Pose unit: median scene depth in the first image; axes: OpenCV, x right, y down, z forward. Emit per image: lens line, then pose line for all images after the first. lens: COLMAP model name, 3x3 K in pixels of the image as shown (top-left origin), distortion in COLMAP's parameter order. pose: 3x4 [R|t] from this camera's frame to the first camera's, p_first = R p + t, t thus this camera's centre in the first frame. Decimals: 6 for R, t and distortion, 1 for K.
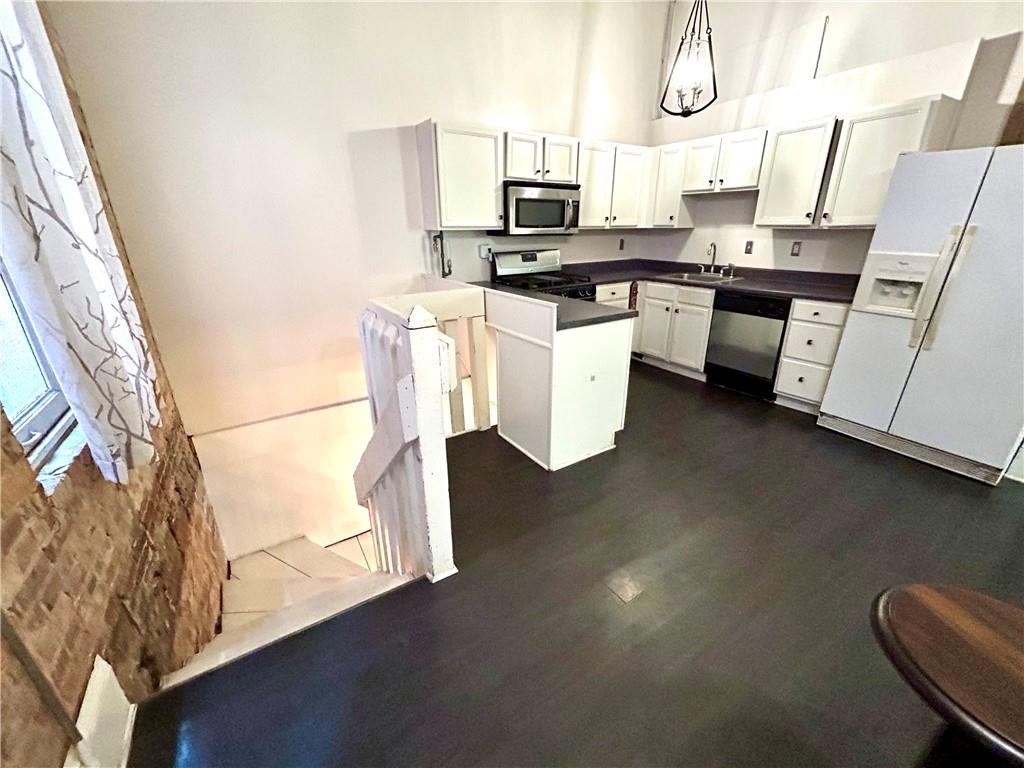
lens RADIAL K [[415.8, 0, 514.7], [0, 415.8, 385.4], [0, 0, 1]] dist [-0.000859, 0.000009]
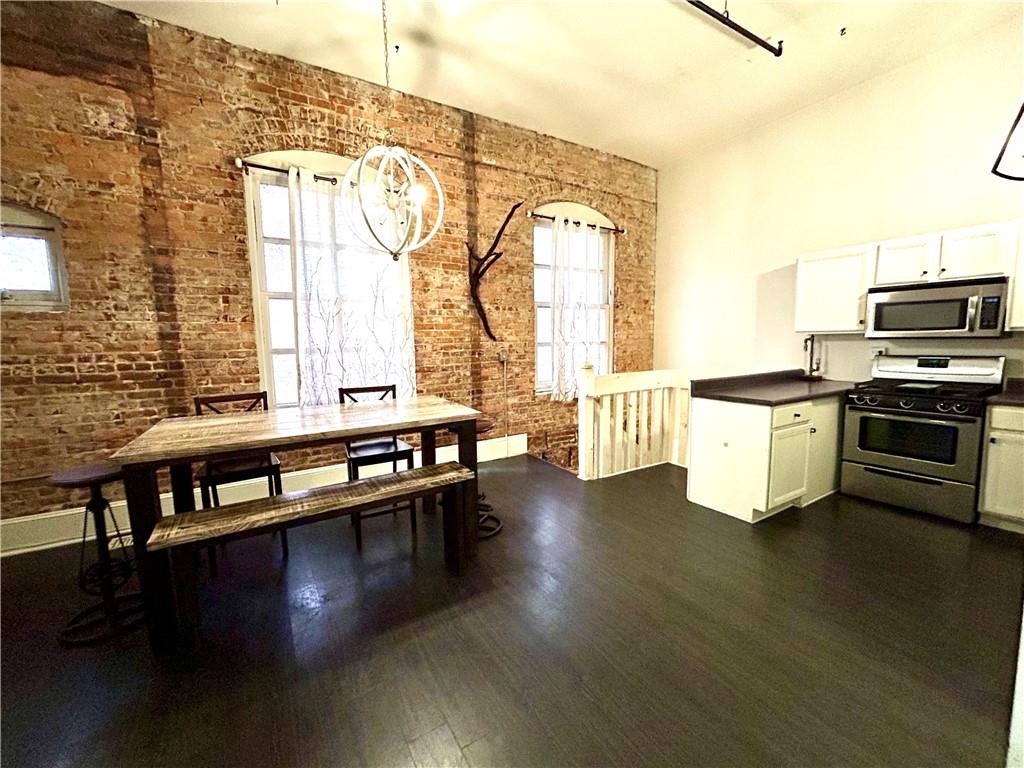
lens RADIAL K [[415.8, 0, 510.6], [0, 415.8, 385.5], [0, 0, 1]] dist [-0.000859, 0.000009]
pose [[-0.031767, 0.115526, -0.992796, 1.032588], [-0.341808, 0.932153, 0.119407, -0.080081], [0.939233, 0.343139, 0.009876, 0.219256]]
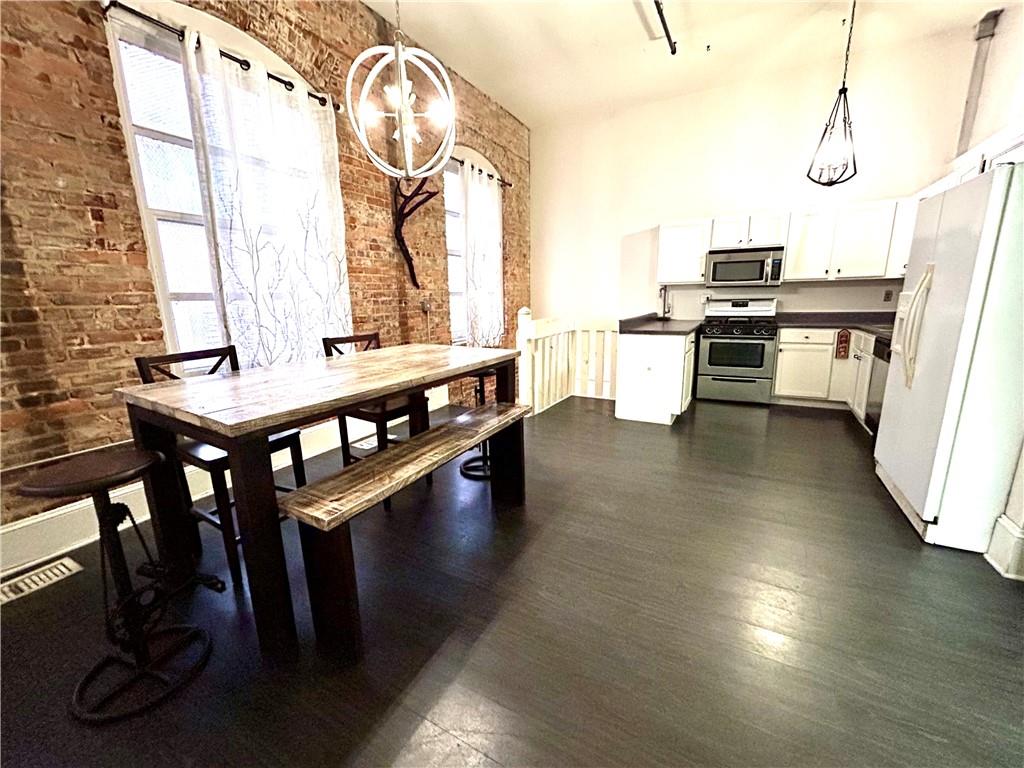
lens RADIAL K [[415.8, 0, 512.8], [0, 415.8, 386.6], [0, 0, 1]] dist [-0.000859, 0.000009]
pose [[0.464210, 0.185398, -0.866104, 0.974138], [-0.302623, 0.952201, 0.041629, 0.101542], [0.832423, 0.242779, 0.498127, -0.171127]]
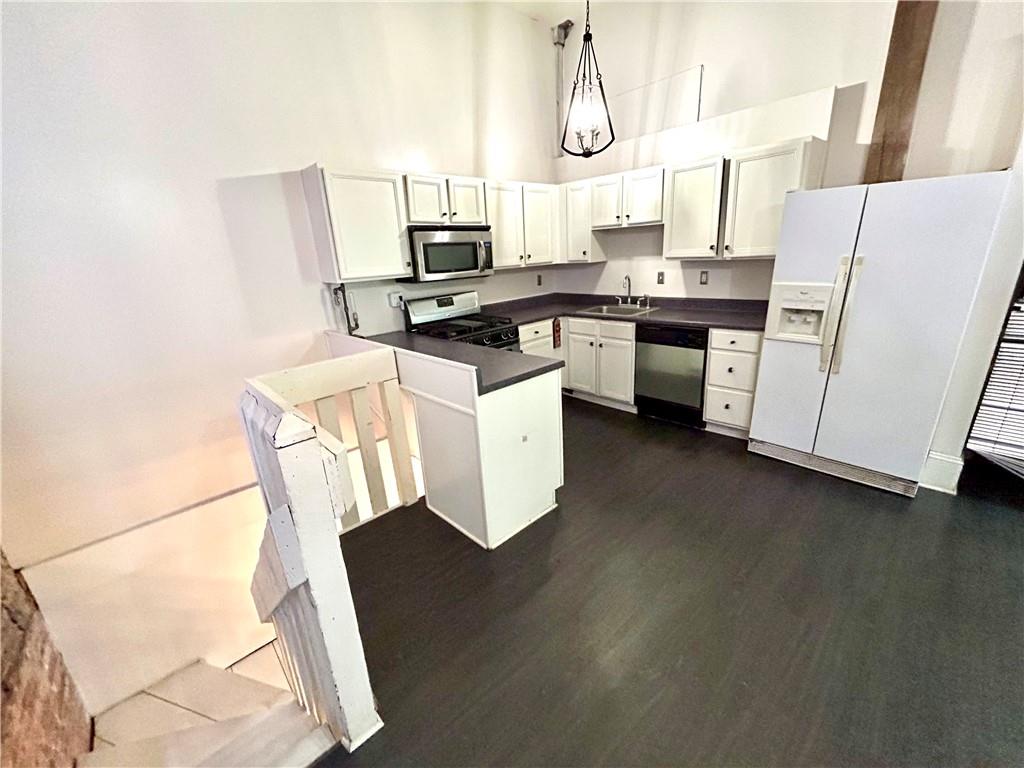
lens RADIAL K [[415.8, 0, 514.9], [0, 415.8, 383.9], [0, 0, 1]] dist [-0.000859, 0.000009]
pose [[0.982038, -0.100150, 0.159908, 0.023797], [0.109958, 0.992485, -0.053689, -0.064105], [-0.153329, 0.070308, 0.985671, 0.071005]]
